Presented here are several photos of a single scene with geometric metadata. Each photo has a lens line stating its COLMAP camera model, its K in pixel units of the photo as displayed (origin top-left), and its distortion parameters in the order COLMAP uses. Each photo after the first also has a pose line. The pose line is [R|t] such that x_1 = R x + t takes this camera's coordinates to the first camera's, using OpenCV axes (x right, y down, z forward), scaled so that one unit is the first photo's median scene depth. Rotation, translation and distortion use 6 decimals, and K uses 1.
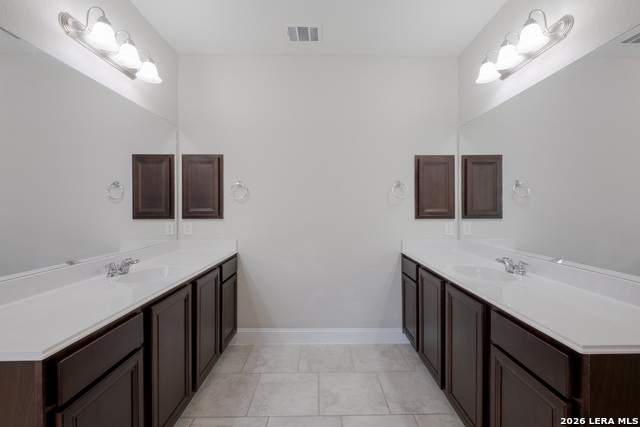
lens RADIAL K [[274.6, 0, 323.6], [0, 274.6, 208.3], [0, 0, 1]] dist [0.004368, -0.003460]
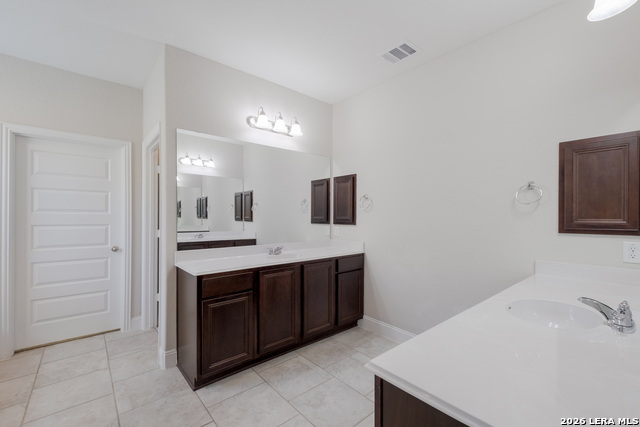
lens RADIAL K [[274.6, 0, 325.0], [0, 274.6, 216.7], [0, 0, 1]] dist [0.004368, -0.003460]
pose [[0.638649, 0.004833, -0.769483, 0.522546], [-0.004250, 0.999987, 0.002753, -0.002227], [0.769486, 0.001512, 0.638662, 0.089444]]
